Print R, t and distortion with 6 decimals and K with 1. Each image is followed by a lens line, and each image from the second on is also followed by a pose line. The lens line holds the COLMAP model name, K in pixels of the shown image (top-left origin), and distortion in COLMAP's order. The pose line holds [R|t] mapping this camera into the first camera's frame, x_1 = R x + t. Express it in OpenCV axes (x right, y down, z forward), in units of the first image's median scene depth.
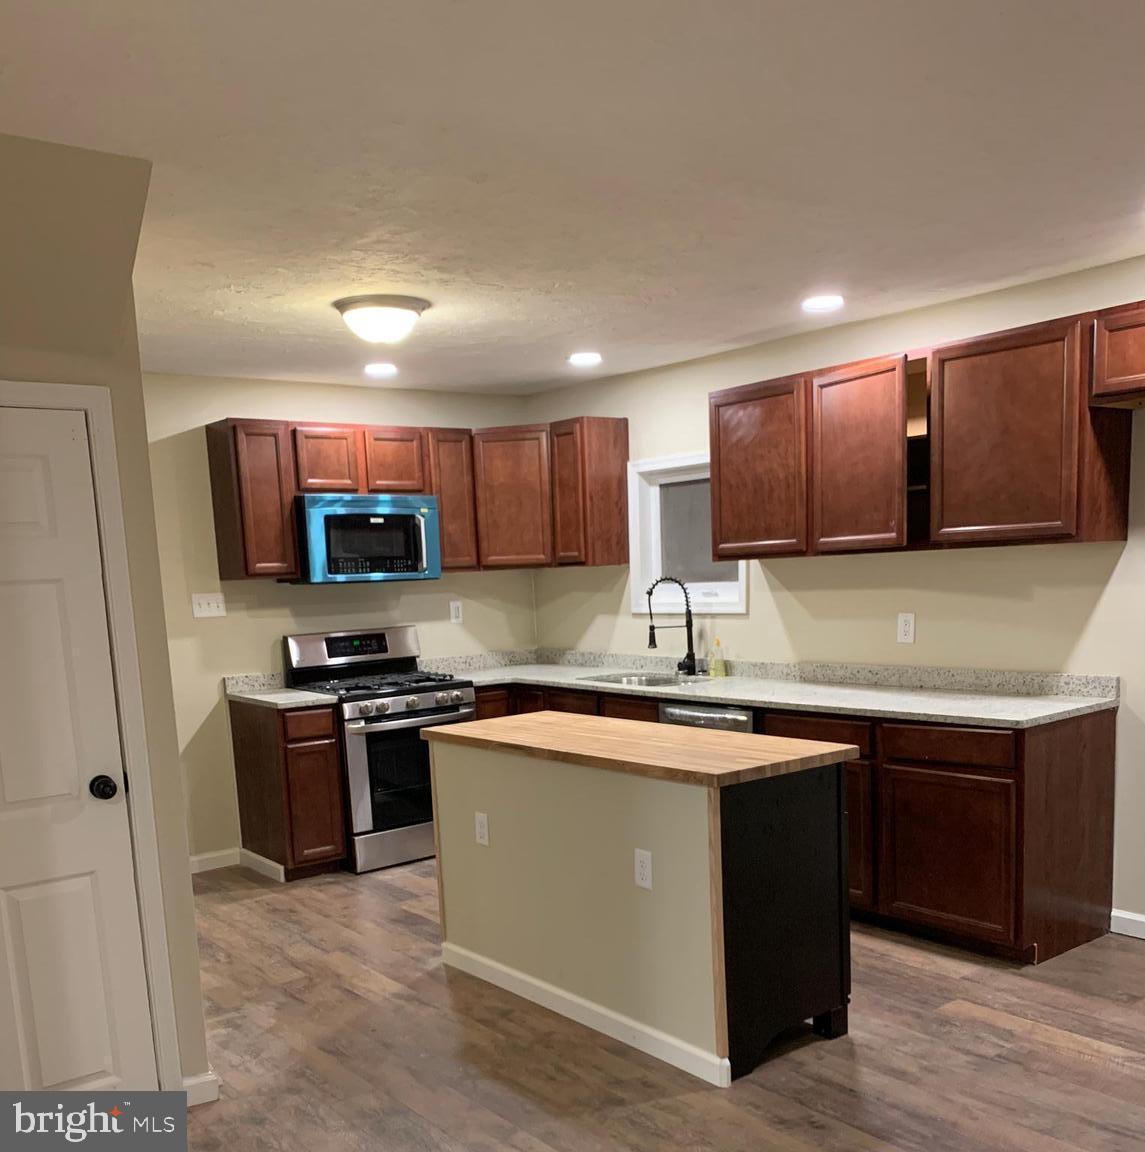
lens RADIAL K [[1163.1, 0, 573.5], [0, 1163.1, 764.6], [0, 0, 1]] dist [0.131755, -0.363843]
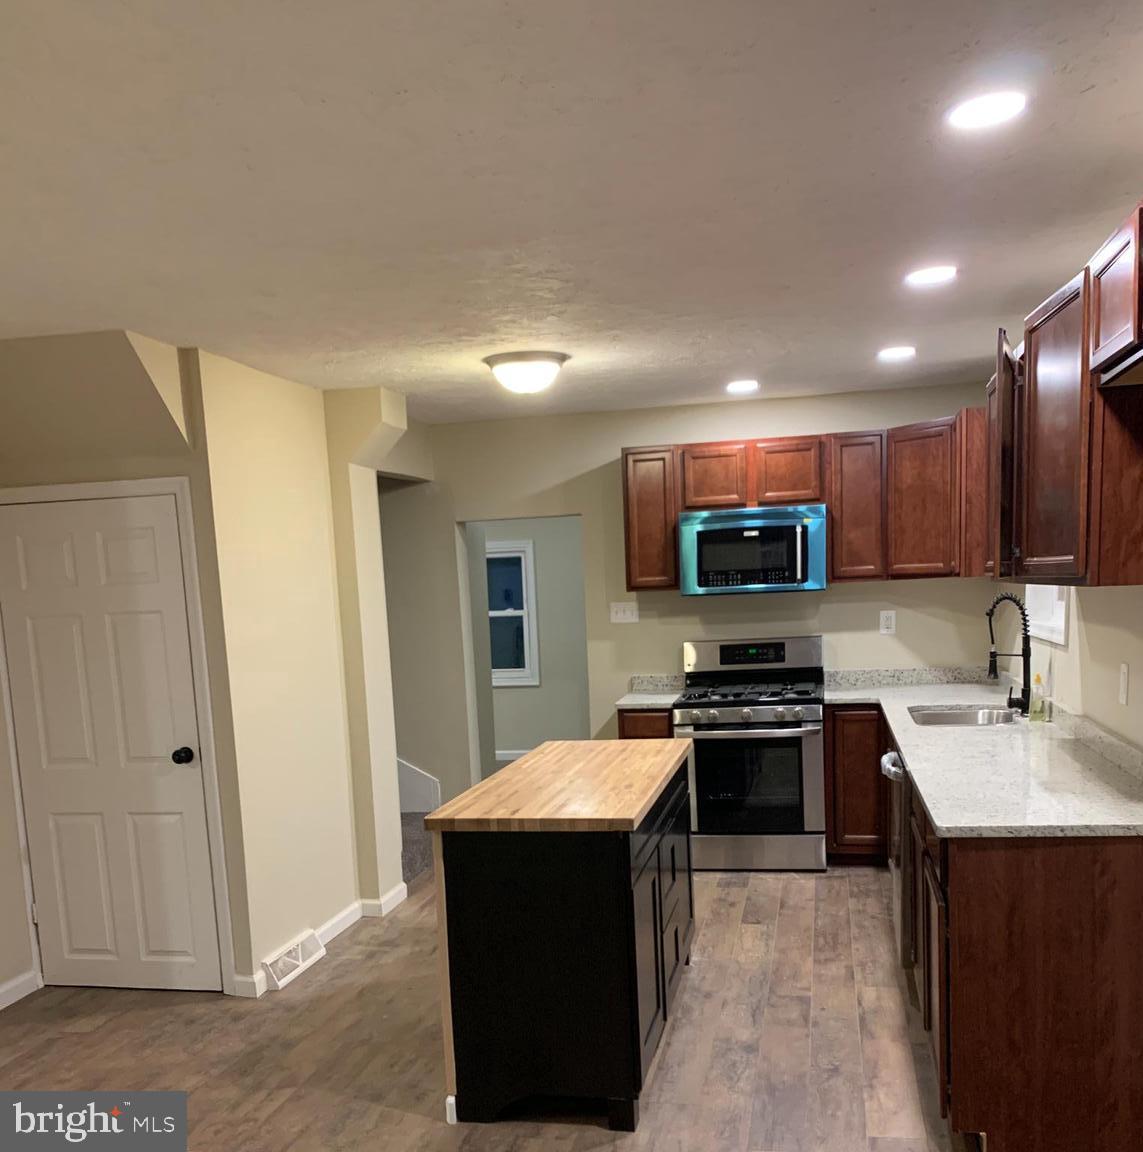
lens RADIAL K [[1163.1, 0, 572.5], [0, 1163.1, 764.6], [0, 0, 1]] dist [0.131755, -0.363843]
pose [[0.648931, 0.132801, -0.749168, 0.530047], [-0.112105, 0.990592, 0.078491, -0.073063], [0.752543, 0.033050, 0.657713, 0.223326]]
